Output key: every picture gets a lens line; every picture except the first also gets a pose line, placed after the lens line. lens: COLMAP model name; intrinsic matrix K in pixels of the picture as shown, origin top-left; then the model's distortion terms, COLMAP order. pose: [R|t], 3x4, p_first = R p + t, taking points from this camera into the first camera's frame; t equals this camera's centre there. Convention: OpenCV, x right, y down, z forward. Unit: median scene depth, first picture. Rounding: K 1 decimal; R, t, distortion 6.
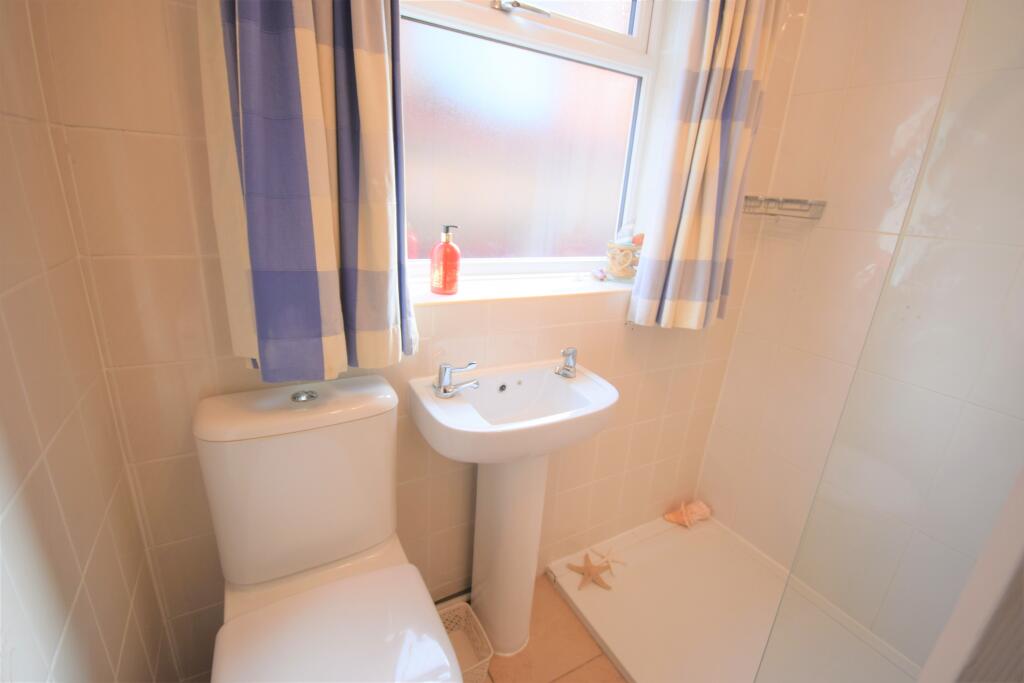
lens RADIAL K [[445.0, 0, 508.8], [0, 445.0, 342.0], [0, 0, 1]] dist [0.000305, -0.010654]
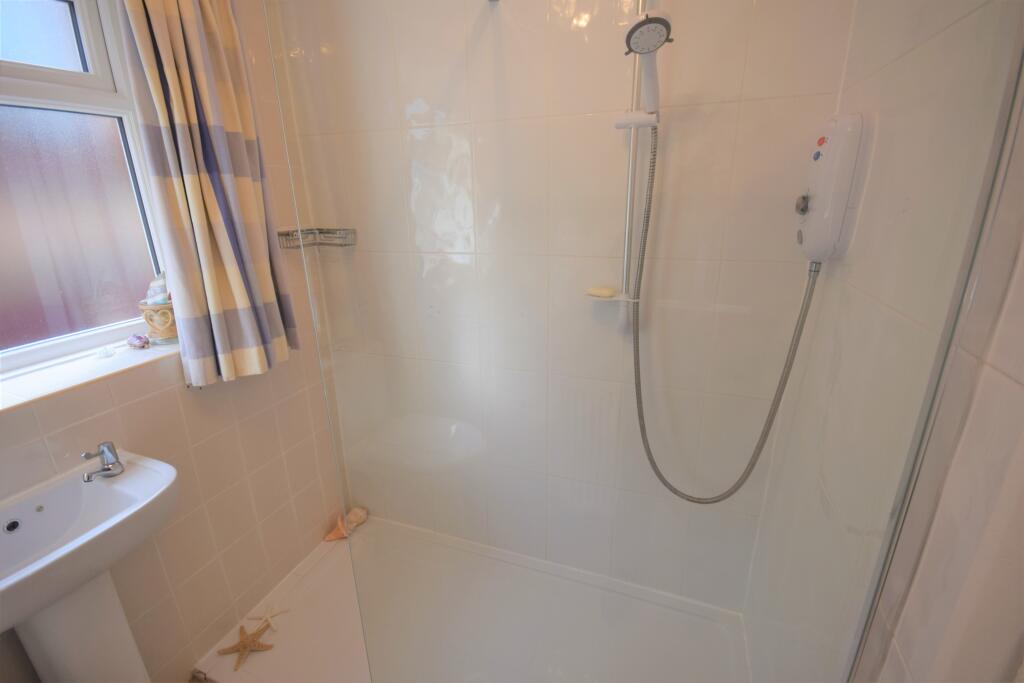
lens RADIAL K [[445.0, 0, 508.8], [0, 445.0, 342.0], [0, 0, 1]] dist [0.000305, -0.010654]
pose [[0.755554, -0.272780, 0.595592, 0.244269], [0.266005, 0.958603, 0.101590, -0.046430], [-0.598648, 0.081674, 0.796838, -0.142417]]
